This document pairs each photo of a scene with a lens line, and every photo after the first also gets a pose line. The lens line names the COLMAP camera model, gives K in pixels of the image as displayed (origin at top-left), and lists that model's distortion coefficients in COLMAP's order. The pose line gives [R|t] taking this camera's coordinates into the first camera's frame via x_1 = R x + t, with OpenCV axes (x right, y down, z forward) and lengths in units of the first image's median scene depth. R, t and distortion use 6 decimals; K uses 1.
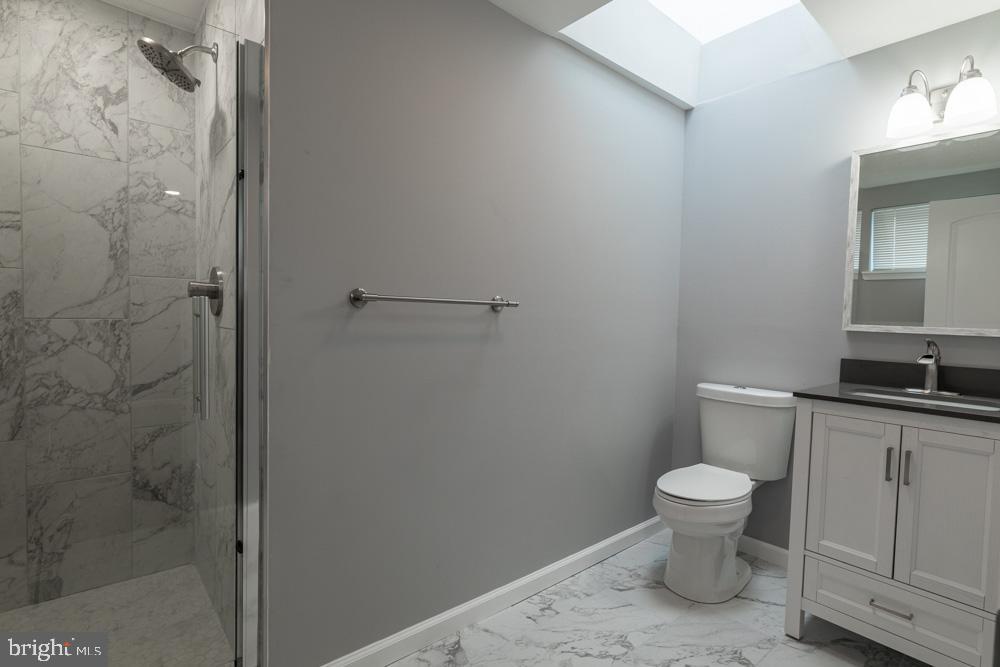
lens RADIAL K [[488.6, 0, 494.8], [0, 488.6, 331.3], [0, 0, 1]] dist [-0.000243, 0.000680]
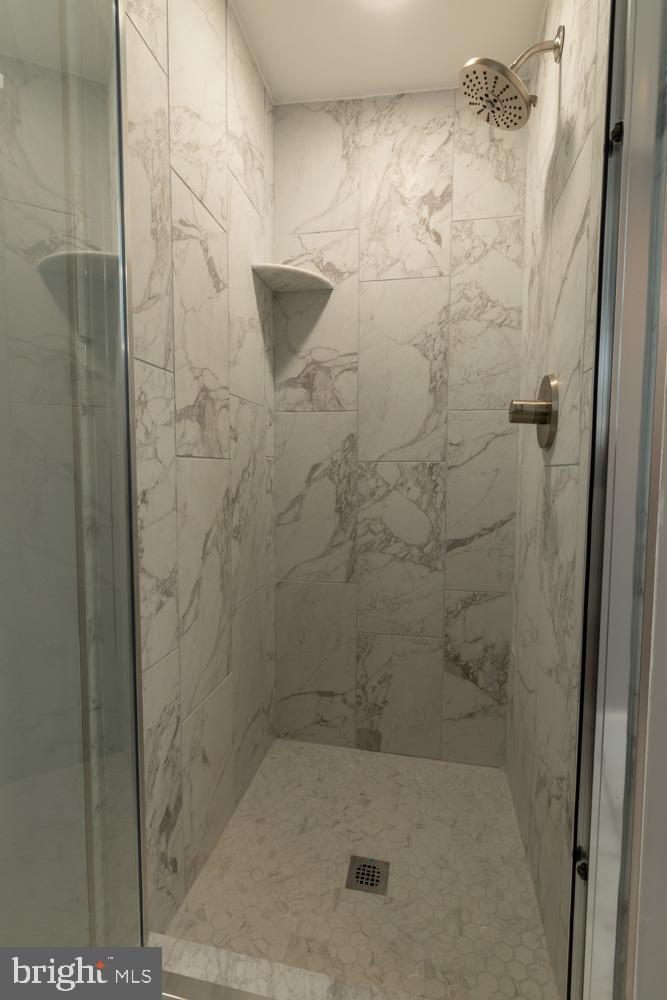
lens RADIAL K [[488.6, 0, 331.9], [0, 488.6, 503.5], [0, 0, 1]] dist [-0.000243, 0.000680]
pose [[0.617273, 0.037634, -0.785849, -0.208947], [-0.022453, 0.999291, 0.030220, 0.027729], [0.786429, -0.001009, 0.617680, 0.333968]]
